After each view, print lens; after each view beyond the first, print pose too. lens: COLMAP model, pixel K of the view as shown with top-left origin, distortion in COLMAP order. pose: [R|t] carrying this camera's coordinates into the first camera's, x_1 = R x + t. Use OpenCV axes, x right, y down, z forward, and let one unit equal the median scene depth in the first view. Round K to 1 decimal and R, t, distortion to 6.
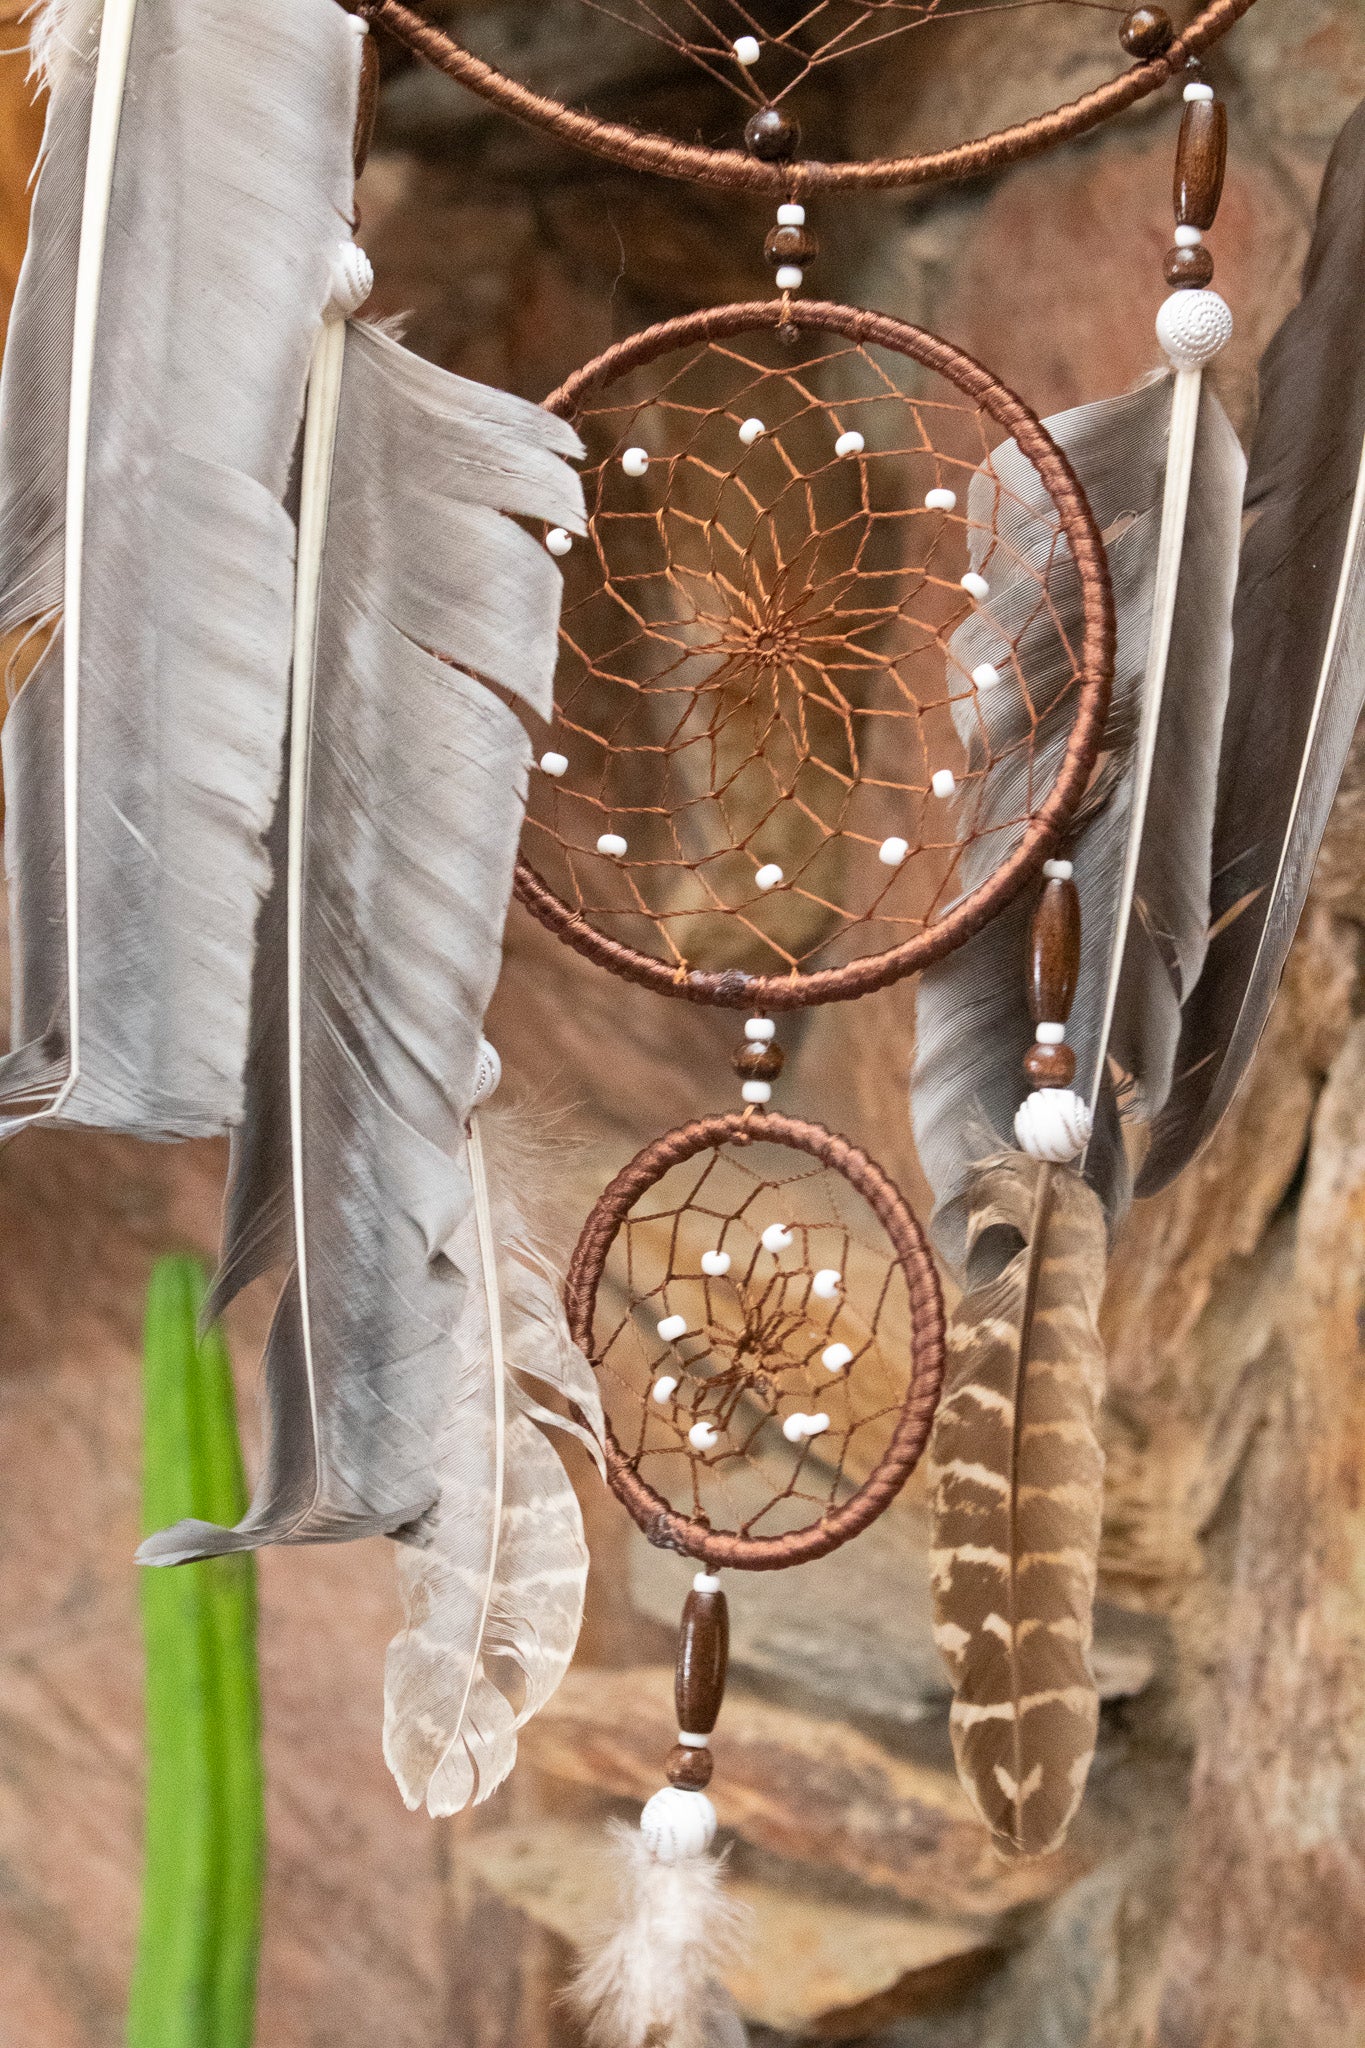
lens RADIAL K [[4875.5, 0, 691.4], [0, 4875.5, 1025.0], [0, 0, 1]] dist [0.167906, 0.000000]
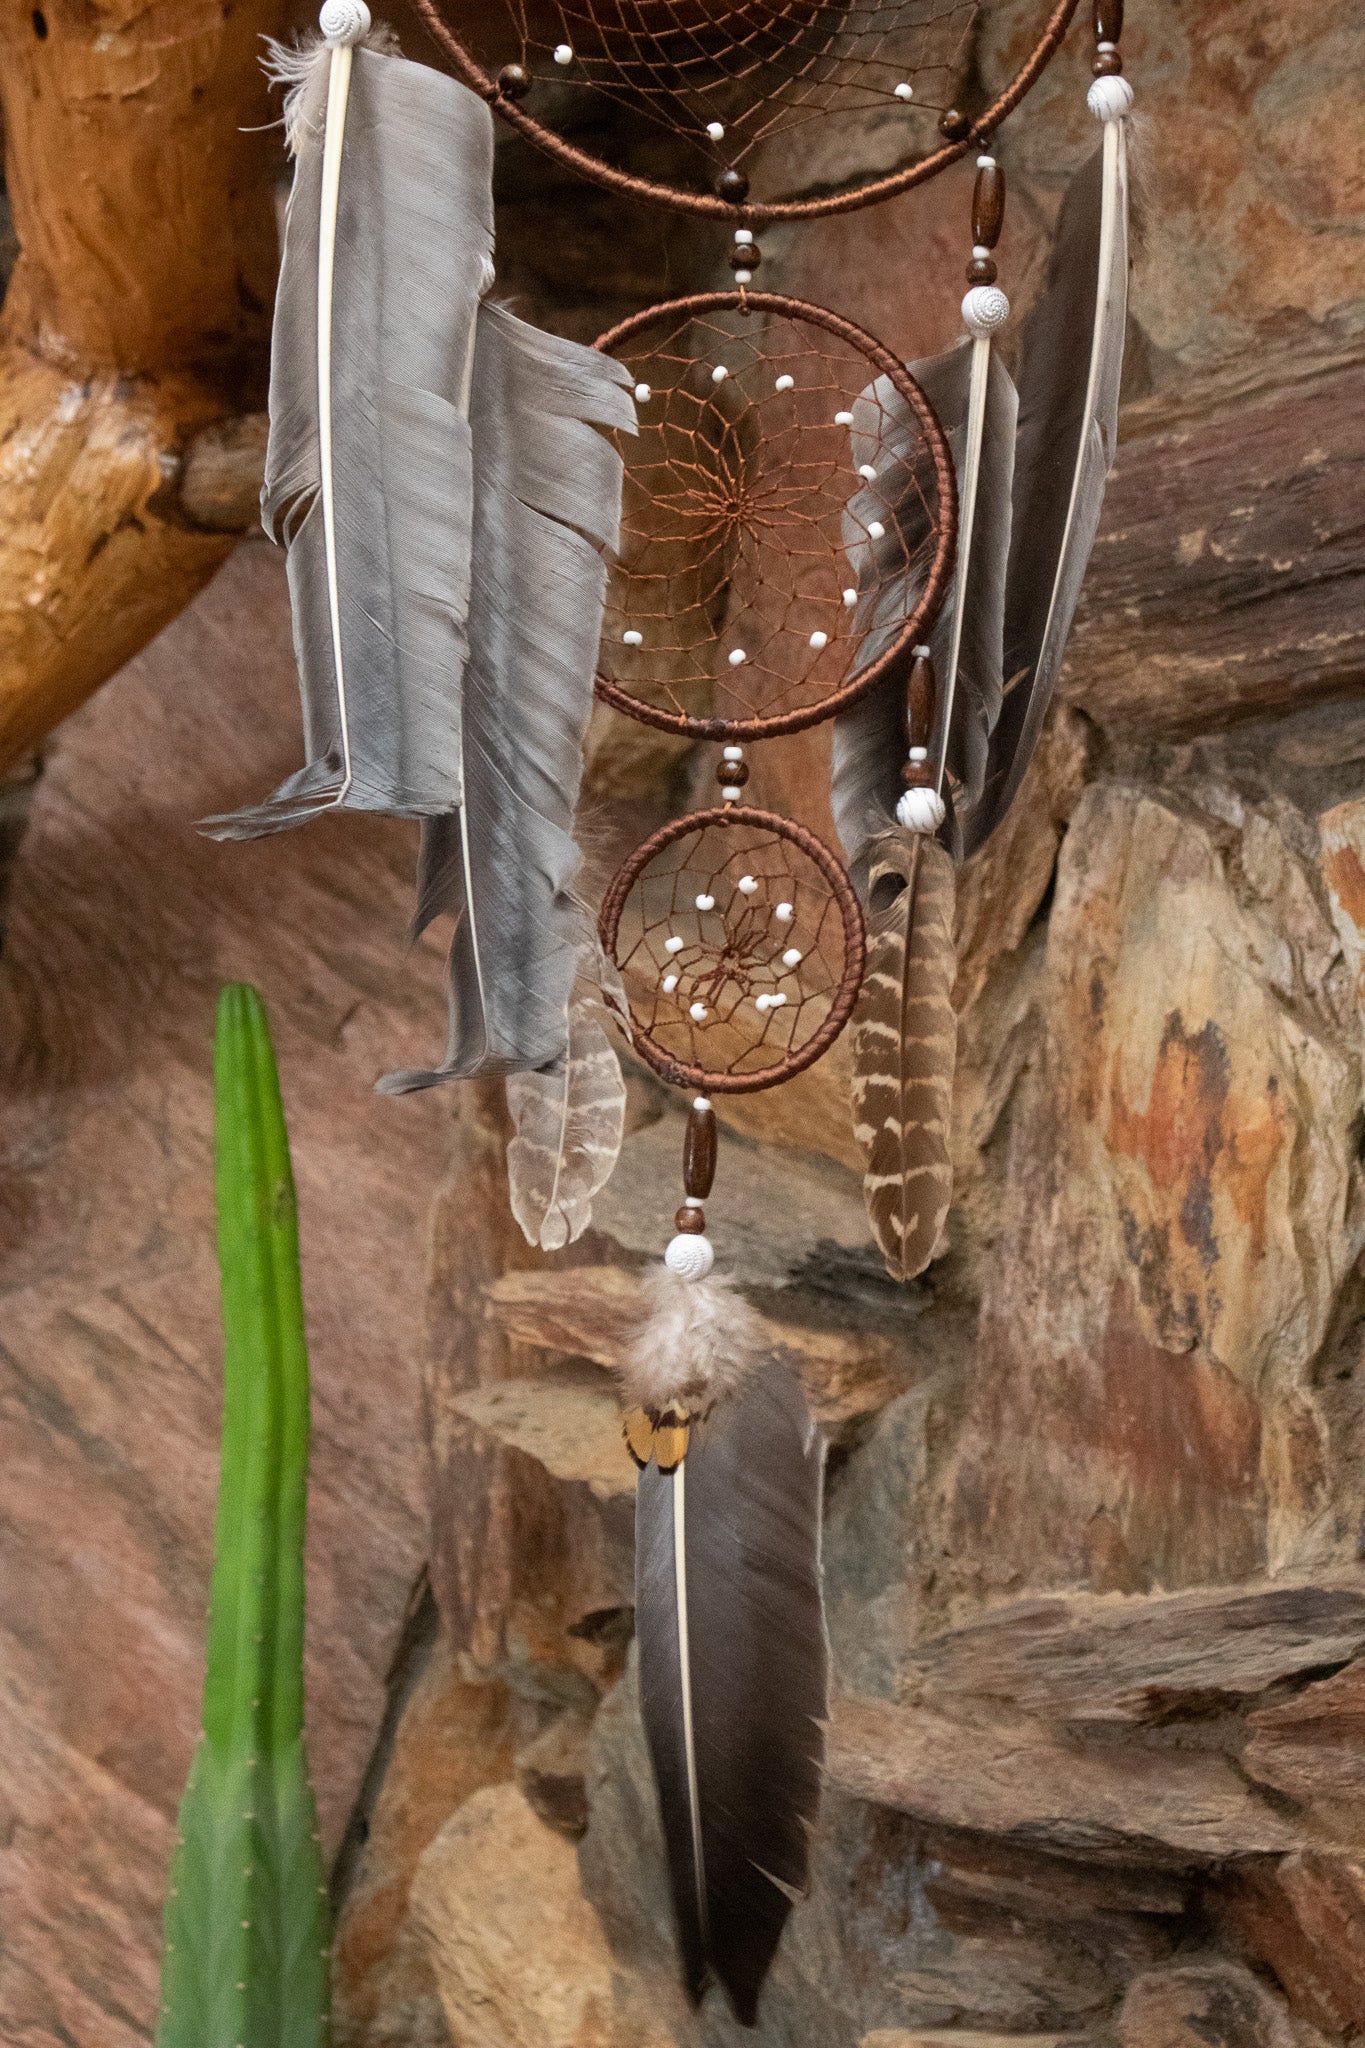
lens RADIAL K [[4875.5, 0, 585.2], [0, 4875.5, 1068.8], [0, 0, 1]] dist [0.167906, 0.000000]
pose [[0.998398, -0.018419, 0.053497, -0.122240], [0.017603, 0.999722, 0.015686, 0.077232], [-0.053771, -0.014719, 0.998445, -0.586282]]
